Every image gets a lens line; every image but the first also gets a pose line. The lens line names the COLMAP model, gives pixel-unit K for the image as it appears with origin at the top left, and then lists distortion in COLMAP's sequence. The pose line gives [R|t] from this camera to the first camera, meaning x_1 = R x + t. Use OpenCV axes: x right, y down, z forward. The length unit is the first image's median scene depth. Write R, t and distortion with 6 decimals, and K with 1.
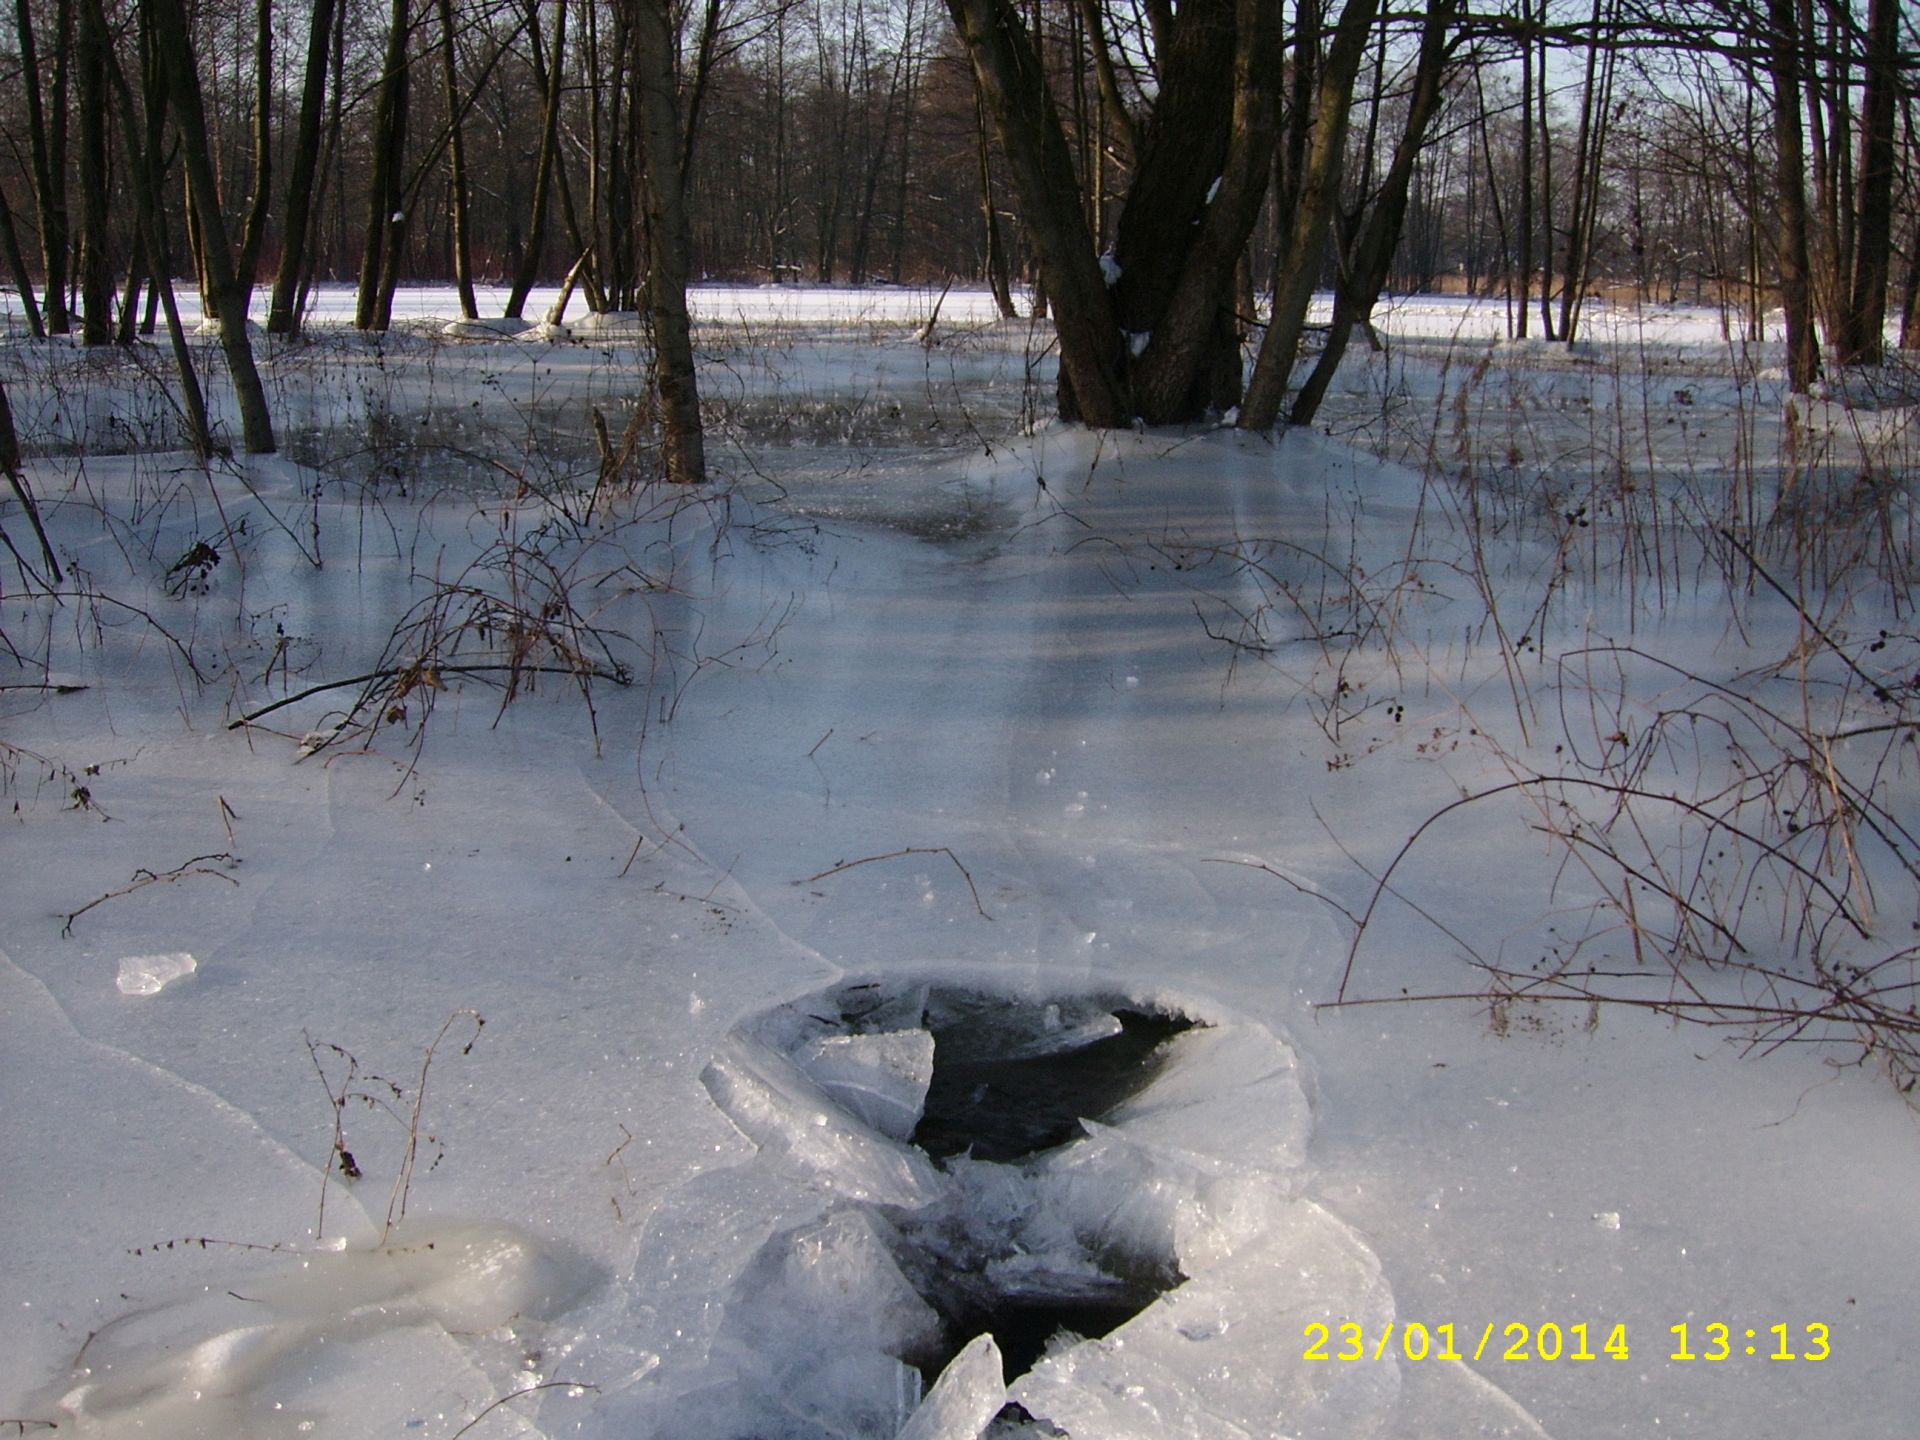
lens RADIAL K [[1968.2, 0, 960.0], [0, 1968.2, 720.0], [0, 0, 1]] dist [-0.184945, 0.161176]
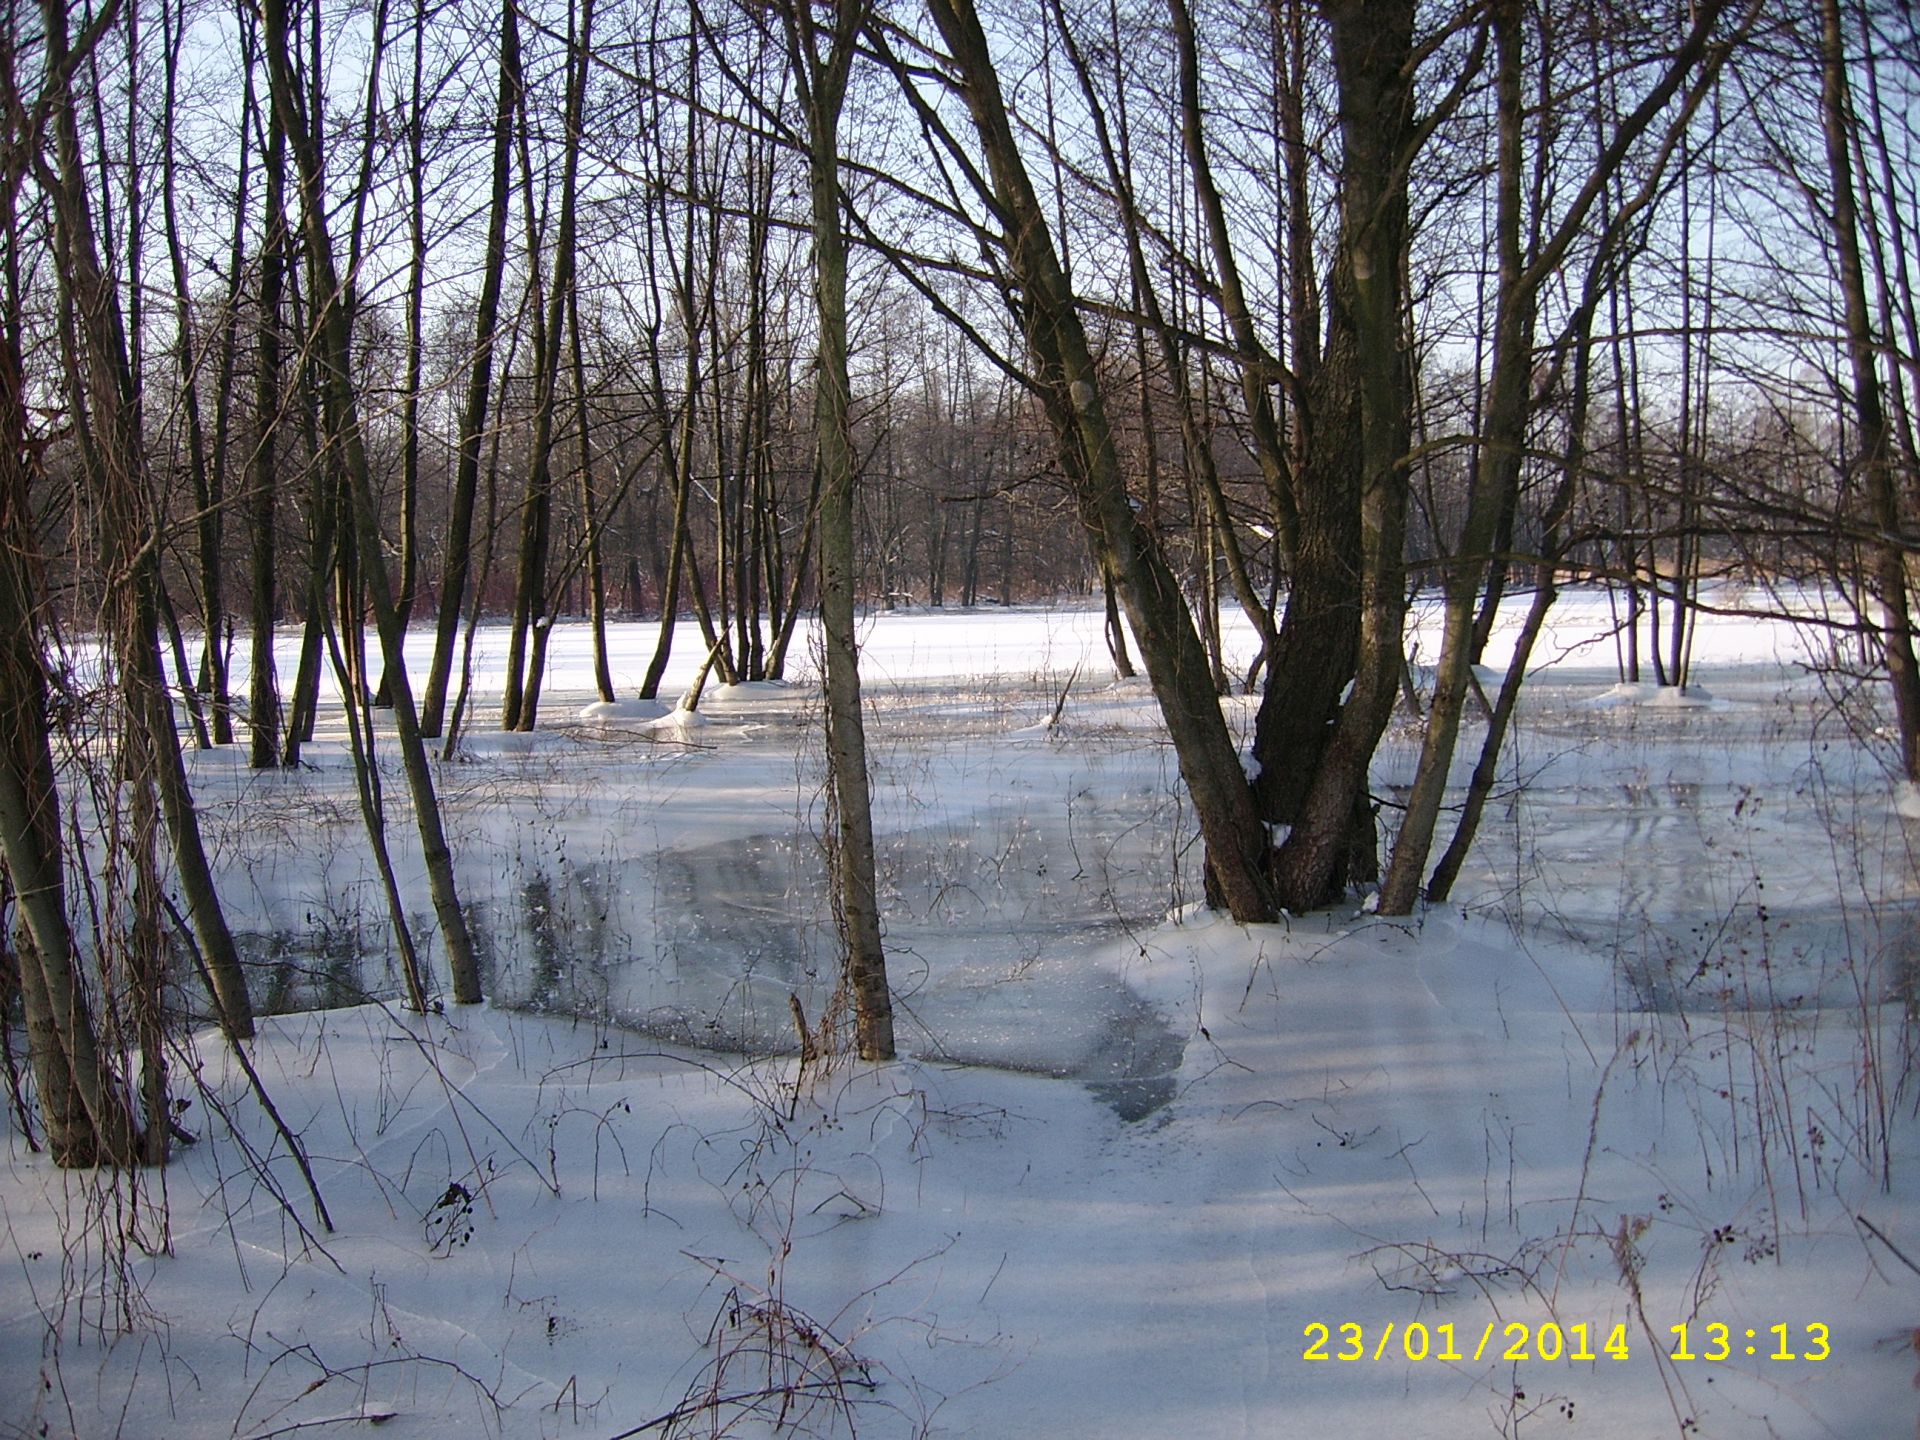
lens RADIAL K [[1968.2, 0, 960.0], [0, 1968.2, 720.0], [0, 0, 1]] dist [-0.184945, 0.161176]
pose [[0.997871, -0.033634, -0.055877, -0.019200], [0.024704, 0.987849, -0.153440, -0.093816], [0.060359, 0.151733, 0.986577, -0.058596]]
